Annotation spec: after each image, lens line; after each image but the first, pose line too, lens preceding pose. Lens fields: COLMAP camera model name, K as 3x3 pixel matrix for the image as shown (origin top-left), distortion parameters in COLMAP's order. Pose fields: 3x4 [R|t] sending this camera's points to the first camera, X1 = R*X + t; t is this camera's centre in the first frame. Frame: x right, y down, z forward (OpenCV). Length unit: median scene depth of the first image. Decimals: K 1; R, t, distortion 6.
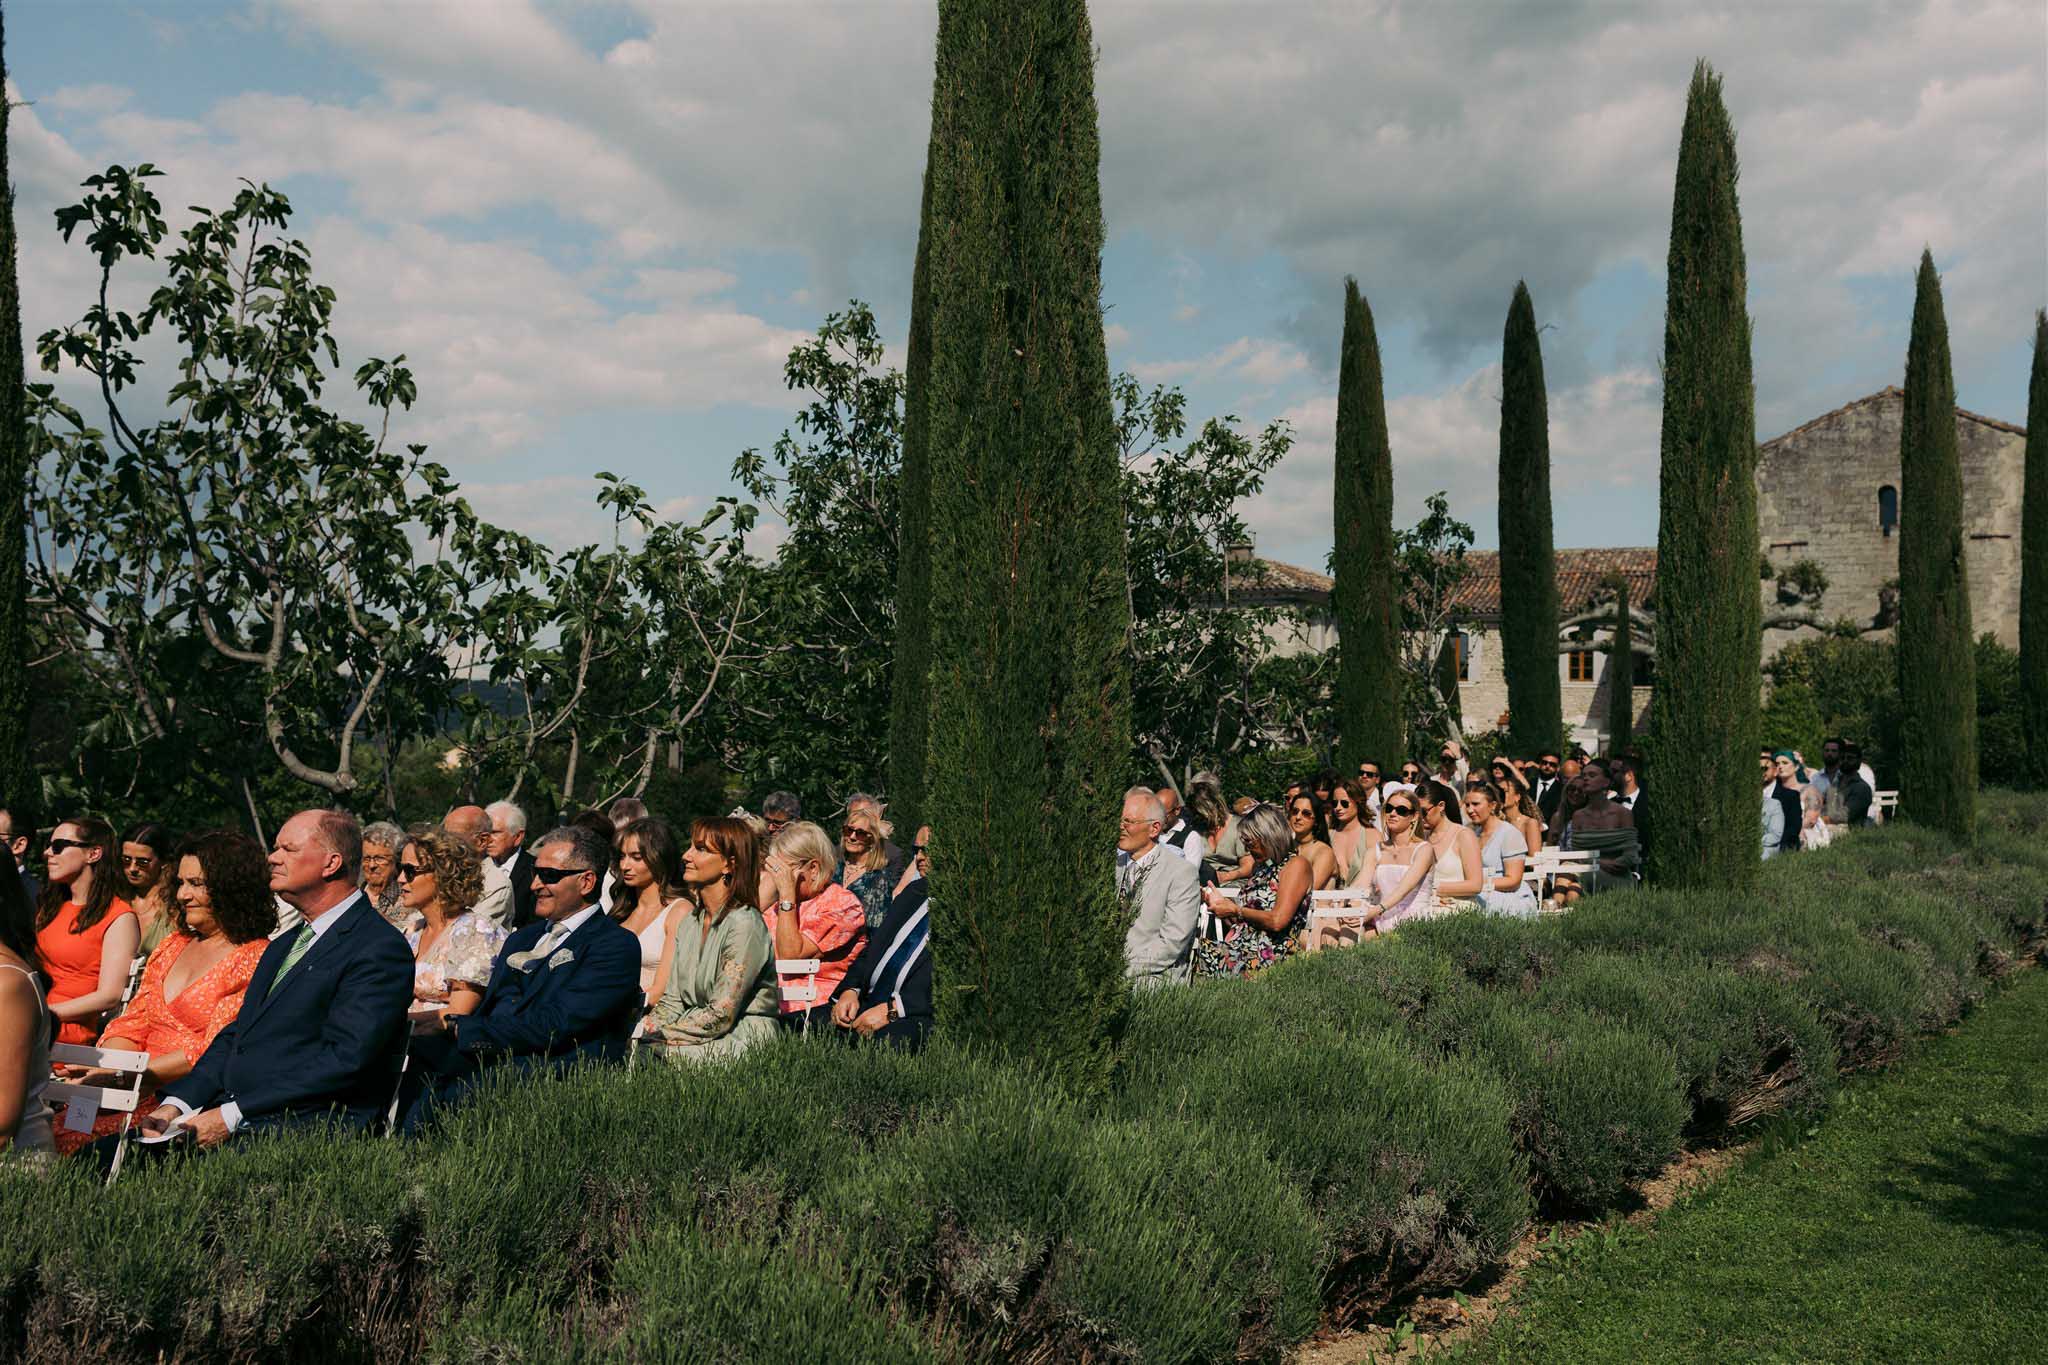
lens RADIAL K [[2004.3, 0, 1024.0], [0, 2004.3, 682.5], [0, 0, 1]] dist [0.032420, -0.007882]
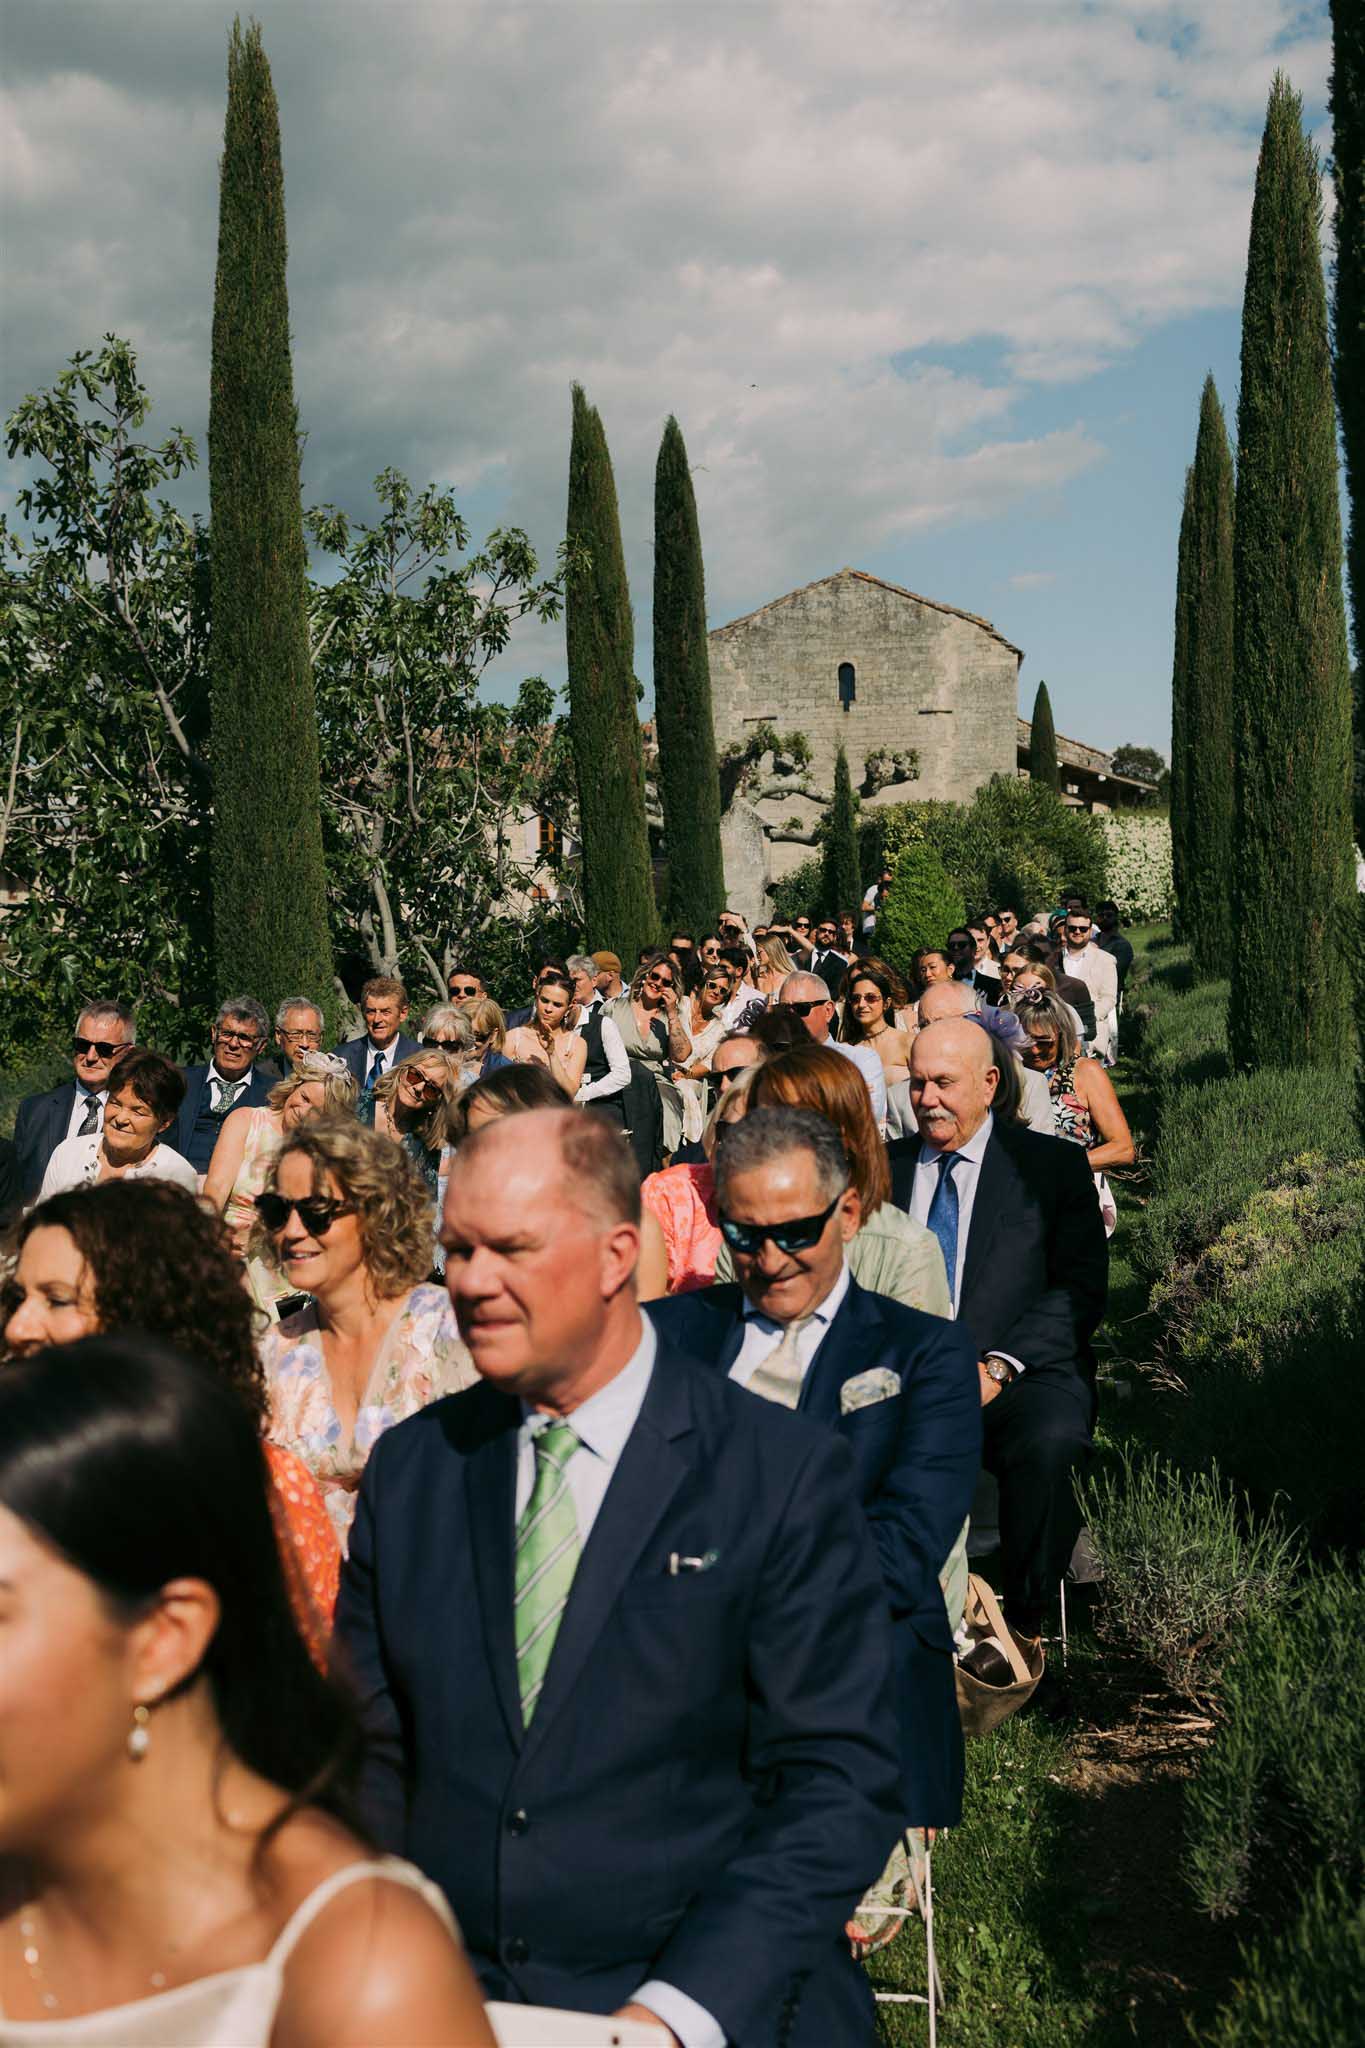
lens RADIAL K [[2007.7, 0, 682.5], [0, 2007.7, 1030.9], [0, 0, 1]] dist [-0.053378, 0.159513]
pose [[0.937350, -0.052315, 0.344438, -0.080541], [0.023553, 0.995915, 0.087168, 0.002816], [-0.347591, -0.073594, 0.934754, 0.115025]]
